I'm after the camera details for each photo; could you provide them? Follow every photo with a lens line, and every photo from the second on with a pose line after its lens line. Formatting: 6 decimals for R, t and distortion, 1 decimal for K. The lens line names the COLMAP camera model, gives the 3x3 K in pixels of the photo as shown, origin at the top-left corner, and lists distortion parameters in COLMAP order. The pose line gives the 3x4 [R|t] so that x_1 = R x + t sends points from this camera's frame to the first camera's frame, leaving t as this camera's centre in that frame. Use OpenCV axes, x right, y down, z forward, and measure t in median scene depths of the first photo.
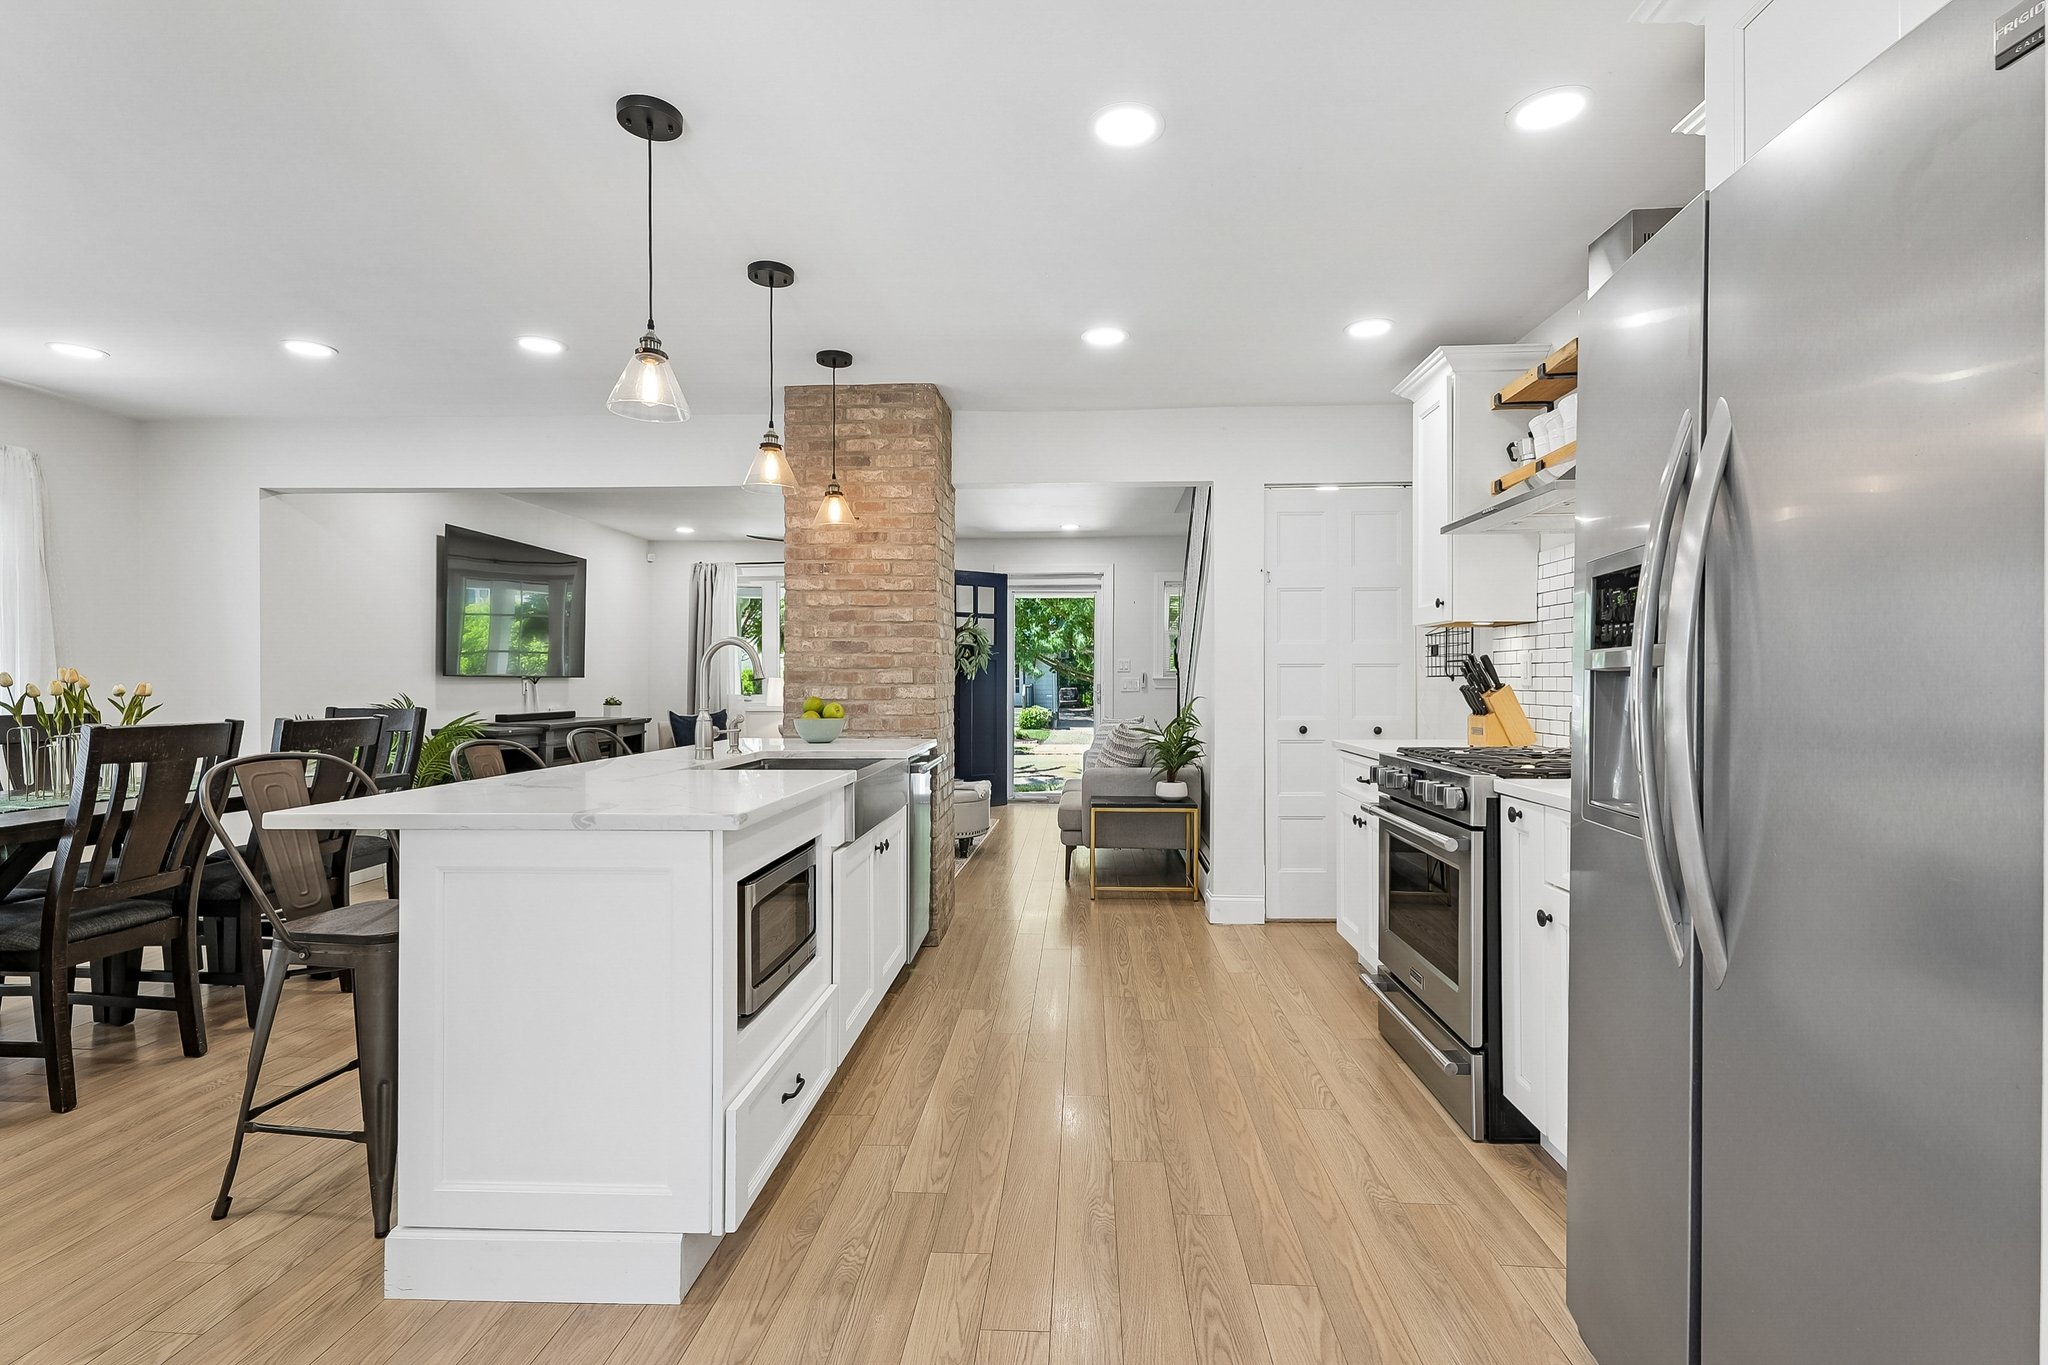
lens RADIAL K [[962.5, 0, 1033.6], [0, 962.5, 685.5], [0, 0, 1]] dist [0.004890, -0.000034]
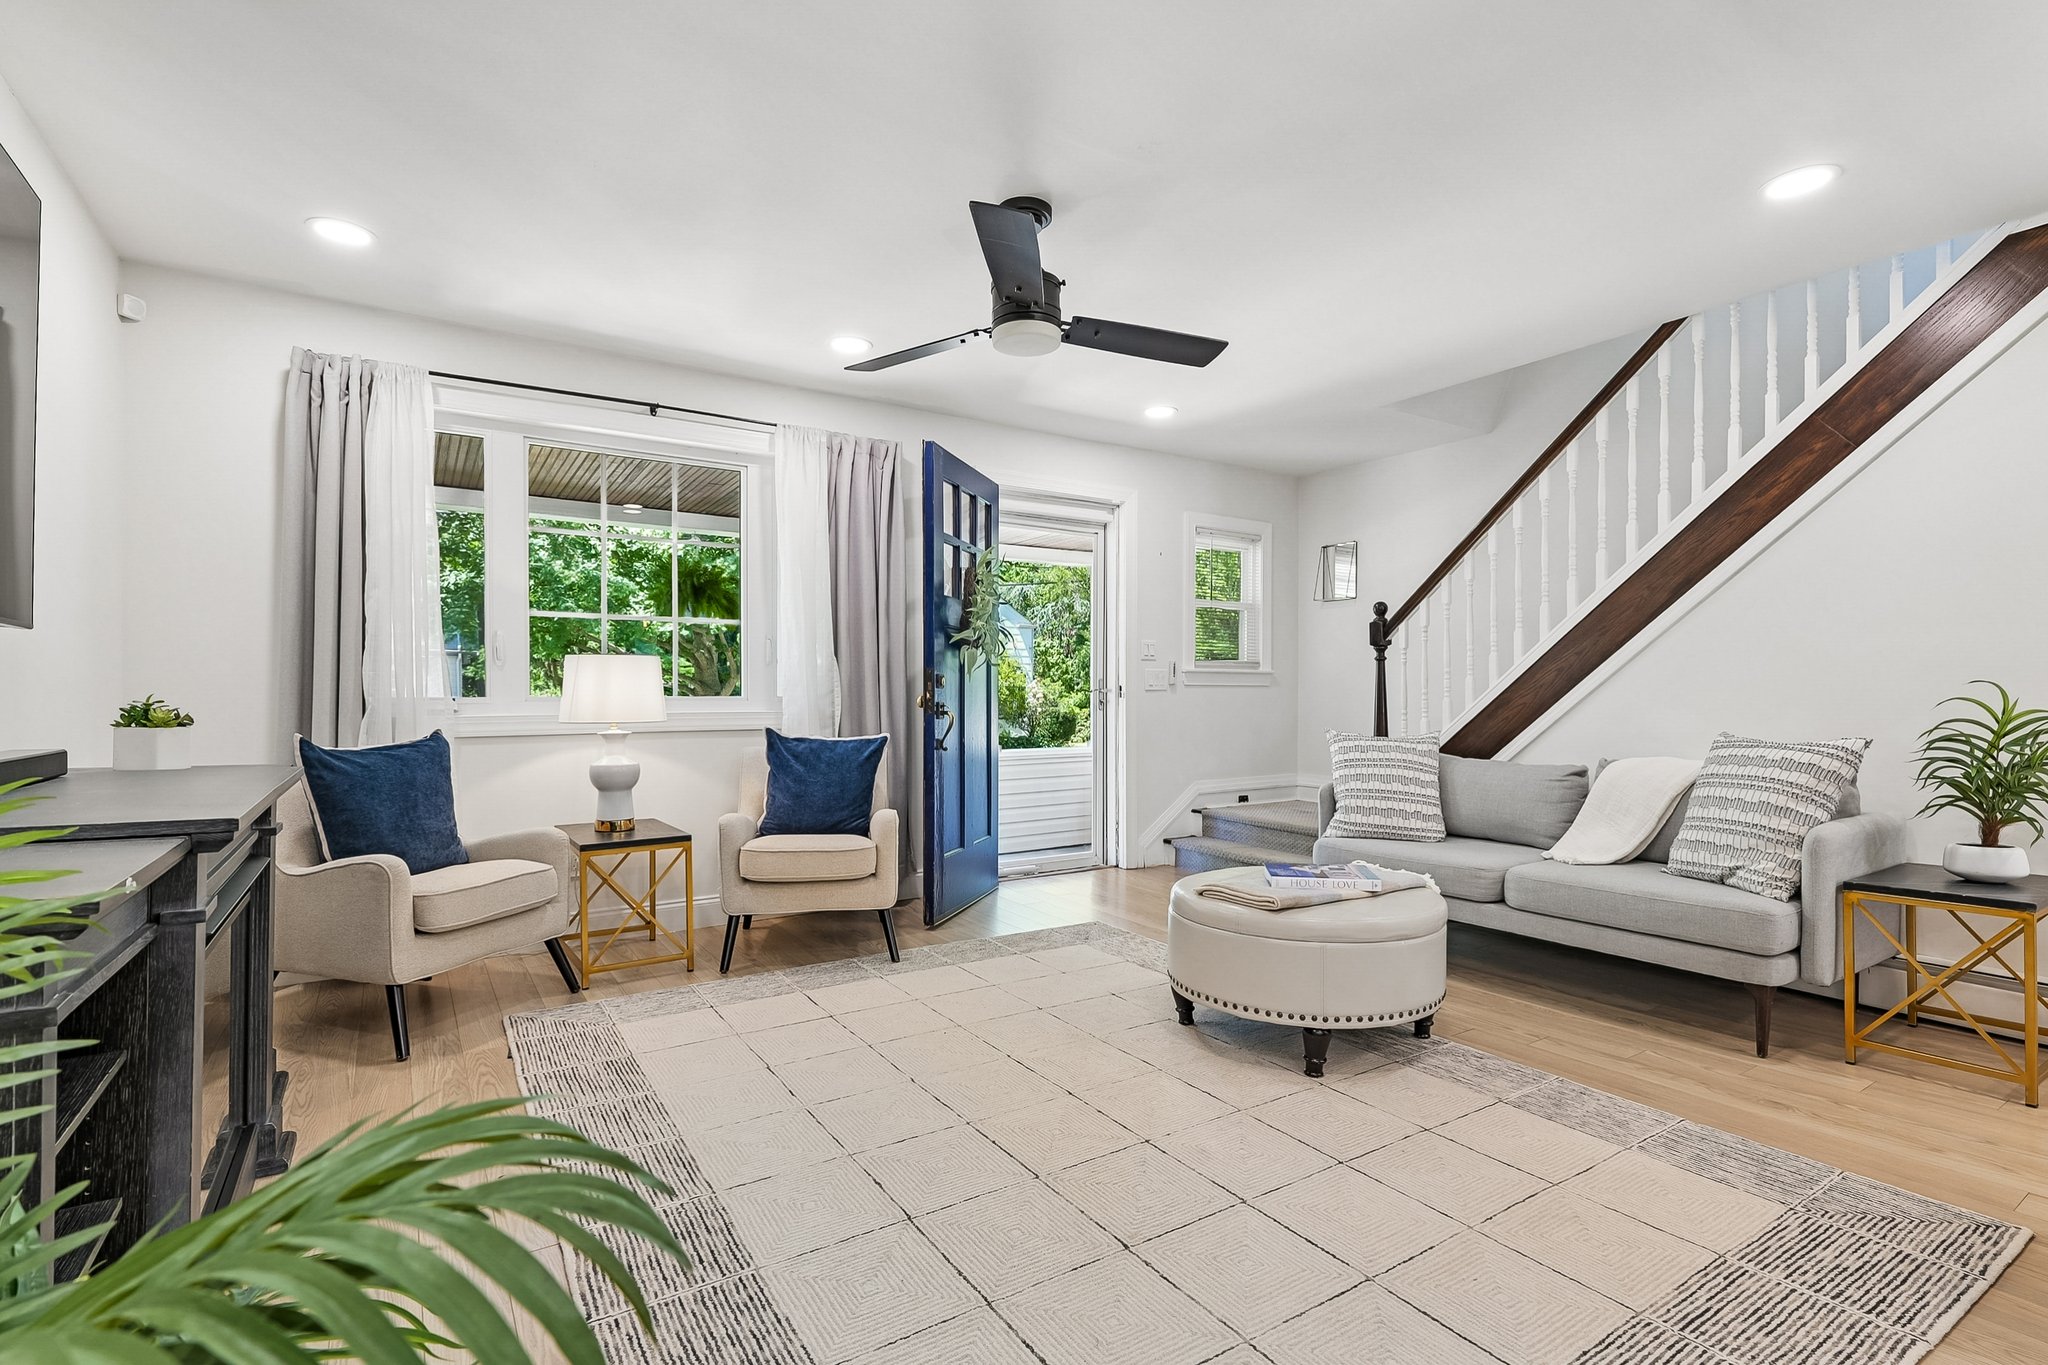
lens RADIAL K [[962.5, 0, 1033.6], [0, 962.5, 685.5], [0, 0, 1]] dist [0.004890, -0.000034]
pose [[0.796850, 0.005464, 0.604153, -0.743471], [0.005171, 0.999861, -0.015863, 0.026924], [-0.604155, 0.015765, 0.796711, 1.102984]]
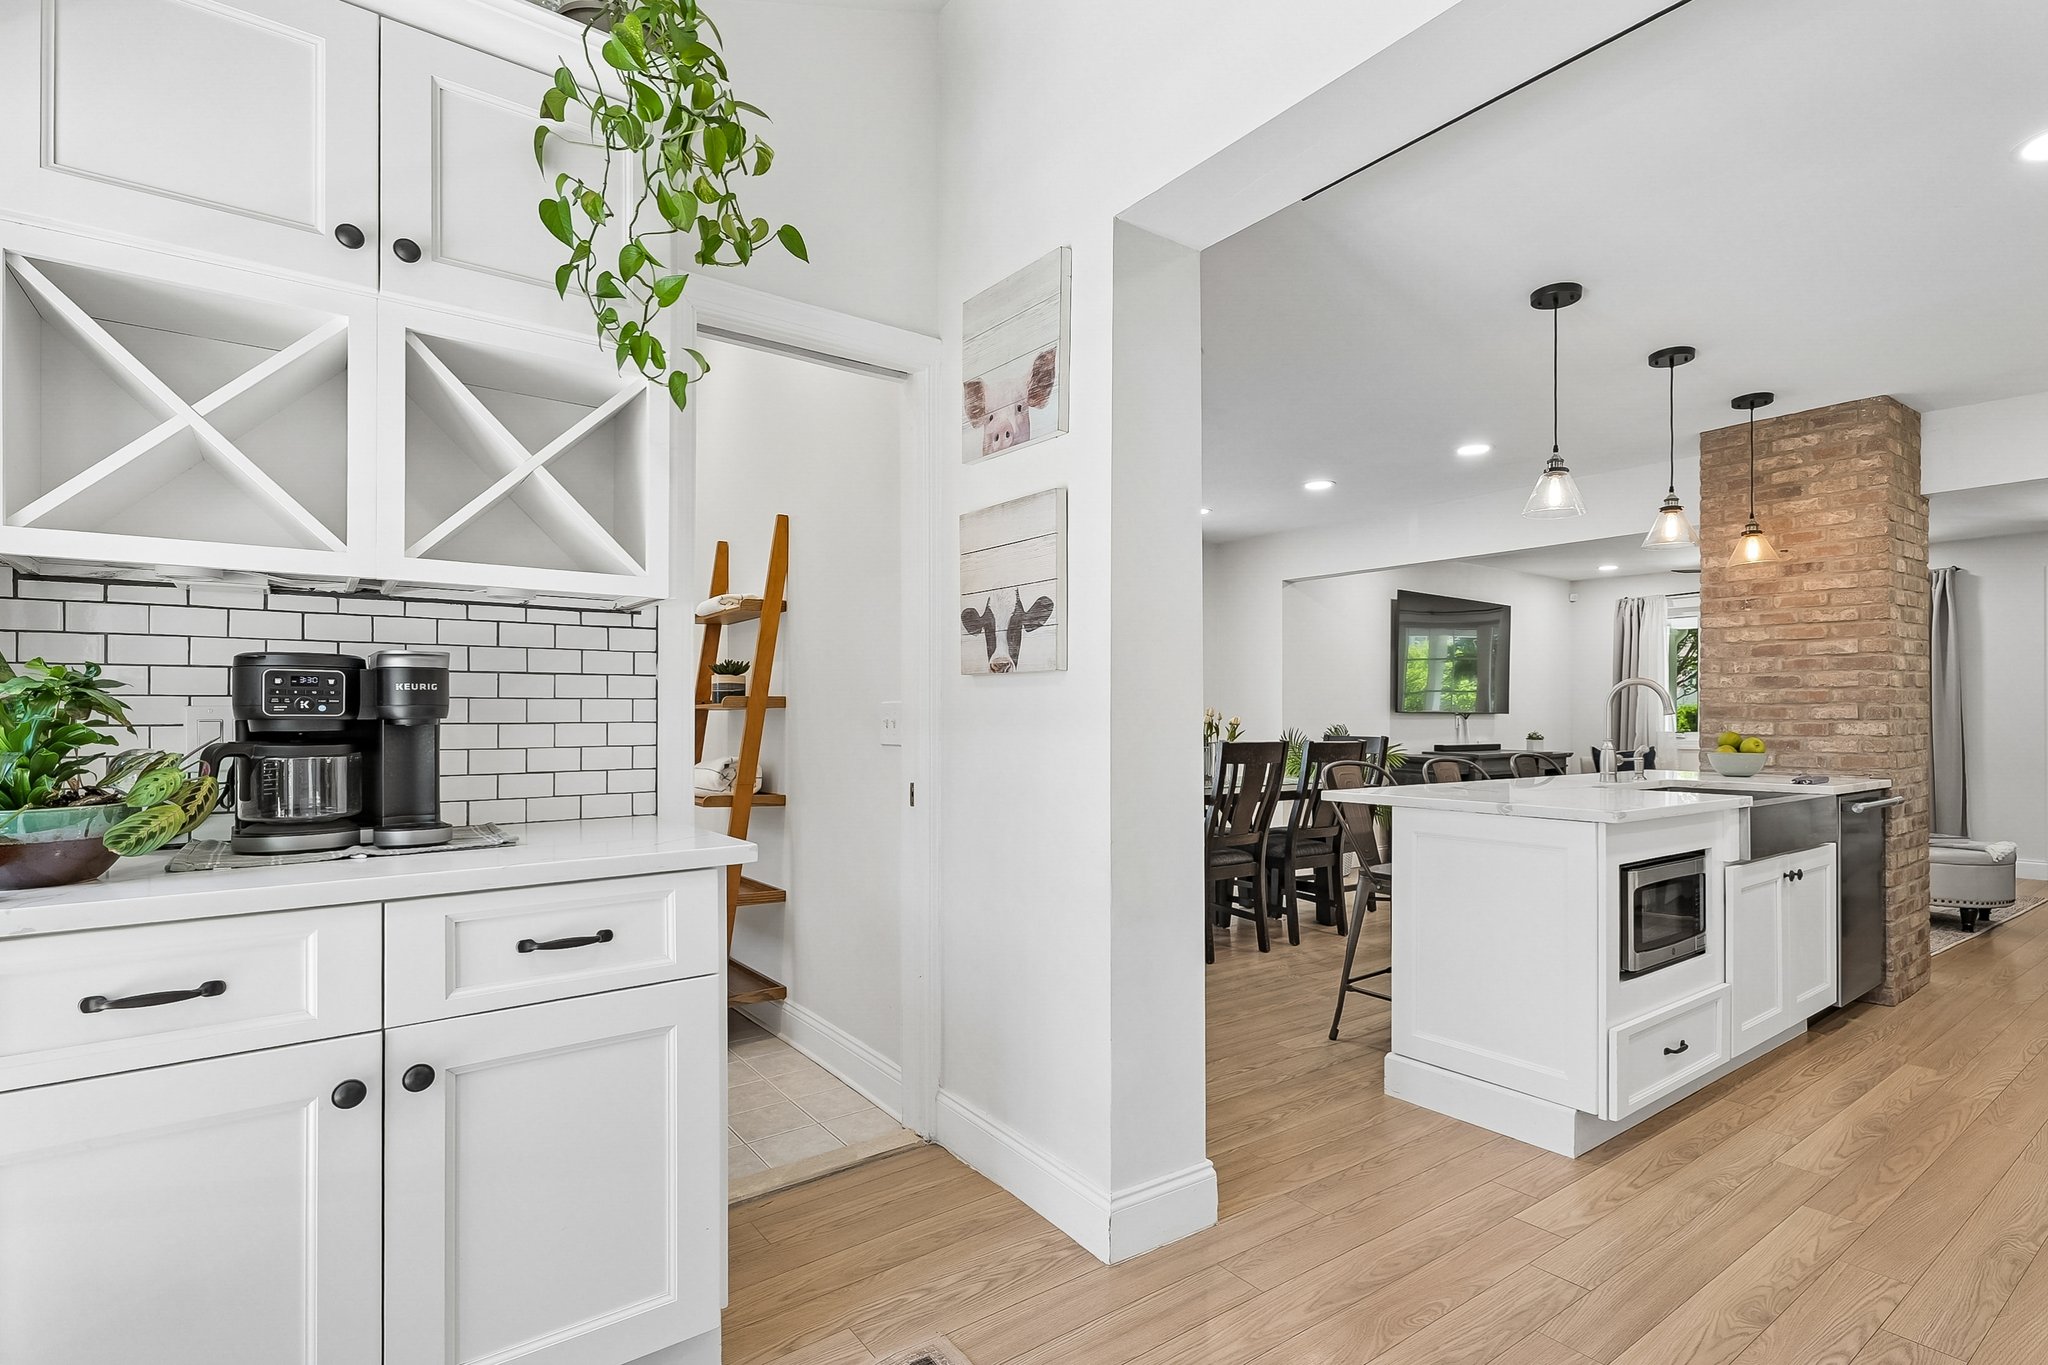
lens RADIAL K [[986.5, 0, 1055.6], [0, 986.5, 708.4], [0, 0, 1]] dist [0.004437, 0.000166]
pose [[0.646344, -0.005089, -0.763029, 0.104568], [-0.005886, 0.999915, -0.011655, 0.003116], [0.763023, 0.012024, 0.646259, -0.217223]]
